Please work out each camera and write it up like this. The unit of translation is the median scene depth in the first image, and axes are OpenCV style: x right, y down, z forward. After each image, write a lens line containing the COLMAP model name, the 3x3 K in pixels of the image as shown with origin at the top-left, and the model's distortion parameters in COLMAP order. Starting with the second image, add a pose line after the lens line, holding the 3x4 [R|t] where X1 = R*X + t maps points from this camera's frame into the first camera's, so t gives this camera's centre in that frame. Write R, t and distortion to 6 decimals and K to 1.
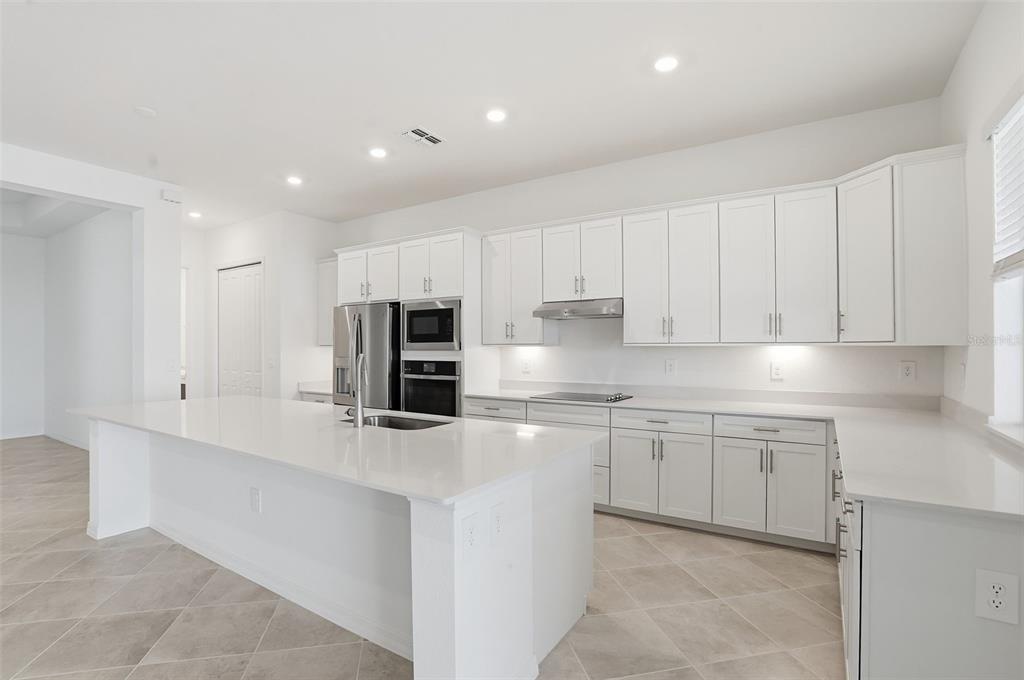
lens RADIAL K [[485.2, 0, 512.0], [0, 485.2, 350.4], [0, 0, 1]] dist [-0.058269, 0.021069]
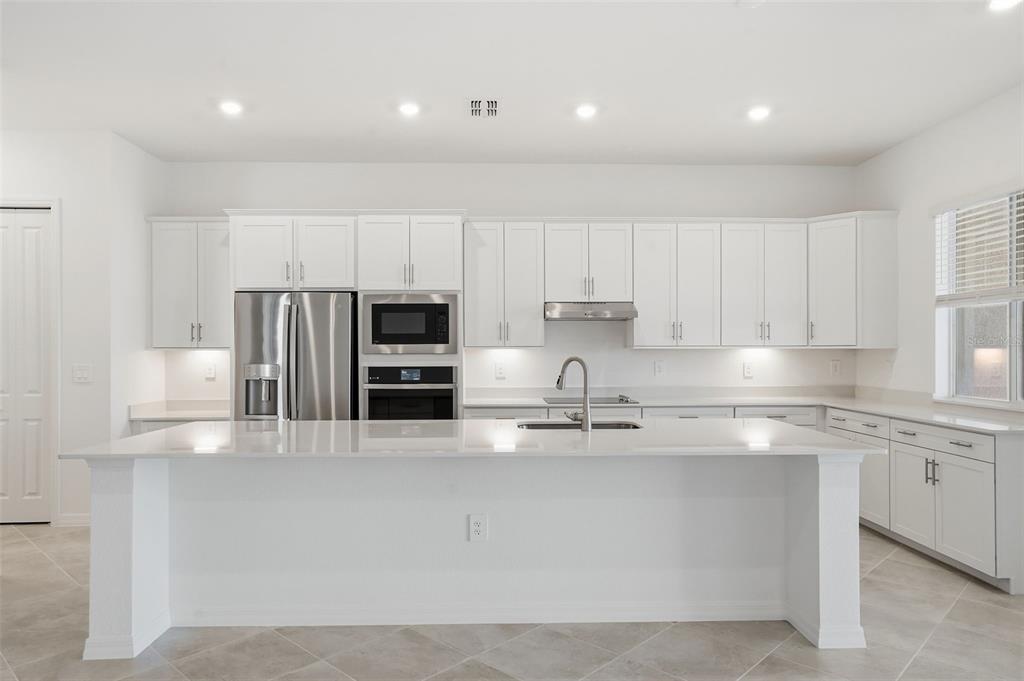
lens RADIAL K [[656.9, 0, 511.5], [0, 656.9, 352.6], [0, 0, 1]] dist [-0.002617, -0.000082]
pose [[0.822905, -0.001900, 0.568175, -0.683457], [0.004693, 0.999983, -0.003453, 0.002507], [-0.568159, 0.005508, 0.822900, -0.006743]]
